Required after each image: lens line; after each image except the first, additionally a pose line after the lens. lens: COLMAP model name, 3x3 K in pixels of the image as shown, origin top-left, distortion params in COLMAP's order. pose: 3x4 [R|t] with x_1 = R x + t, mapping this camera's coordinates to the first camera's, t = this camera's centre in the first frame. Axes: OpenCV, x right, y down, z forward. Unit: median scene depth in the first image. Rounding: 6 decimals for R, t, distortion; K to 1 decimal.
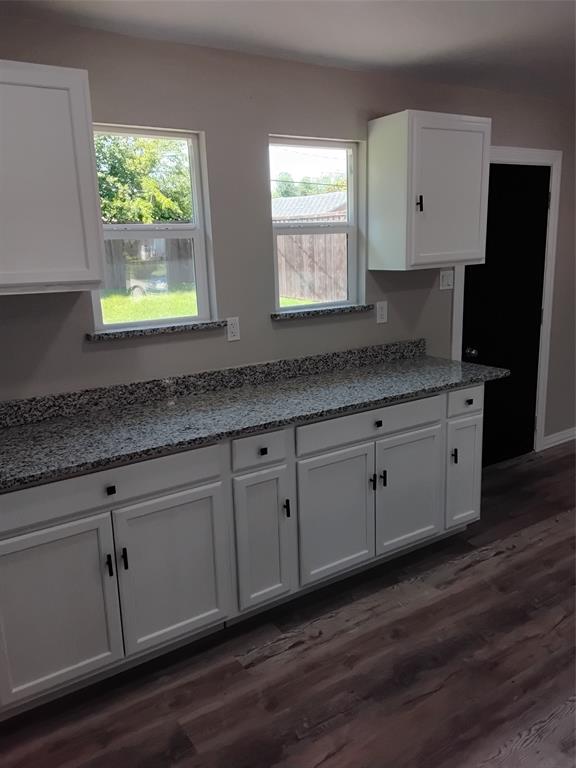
lens RADIAL K [[562.5, 0, 267.5], [0, 562.5, 380.2], [0, 0, 1]] dist [0.031168, -0.069722]
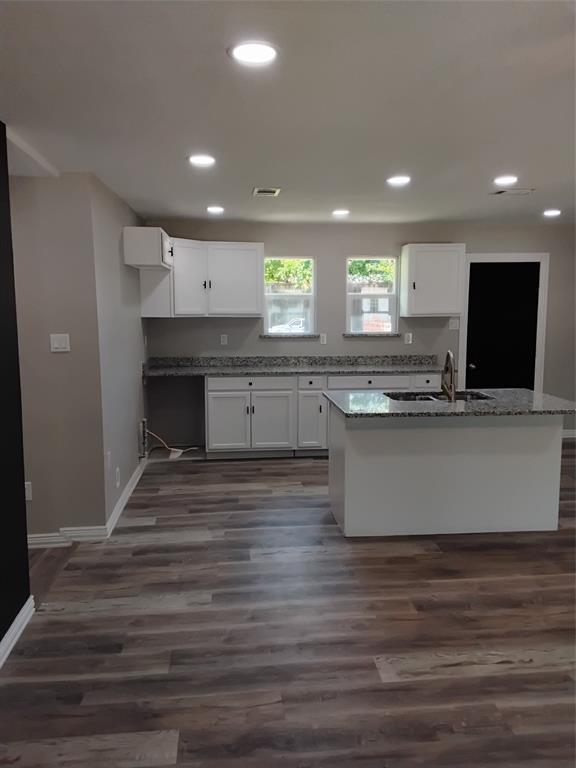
lens RADIAL K [[562.5, 0, 286.7], [0, 562.5, 379.4], [0, 0, 1]] dist [0.031168, -0.069722]
pose [[0.899309, 0.092599, -0.427399, 0.934144], [-0.129962, 0.989761, -0.059020, 0.263862], [0.417557, 0.108622, 0.902135, -1.281542]]
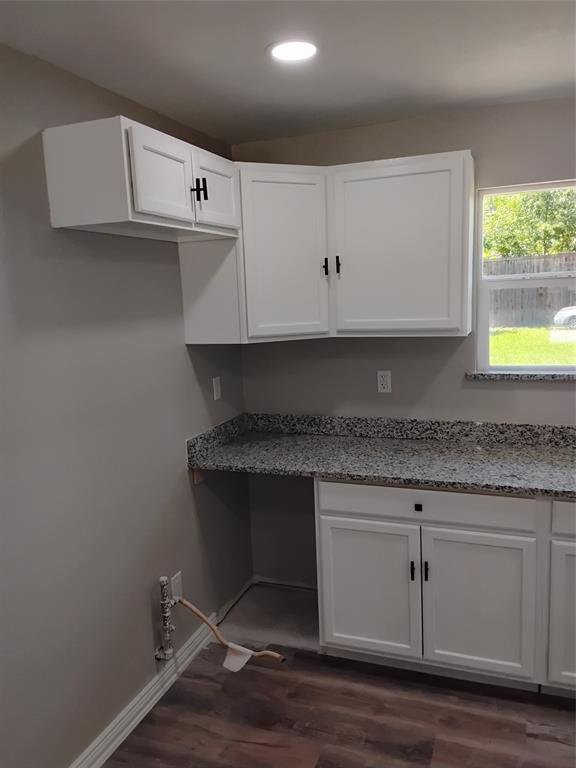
lens RADIAL K [[562.5, 0, 291.6], [0, 562.5, 377.1], [0, 0, 1]] dist [0.031168, -0.069722]
pose [[0.605479, 0.124533, -0.786058, 0.368570], [-0.157902, 0.986844, 0.034715, -0.058469], [0.780040, 0.103101, 0.617177, 0.033681]]
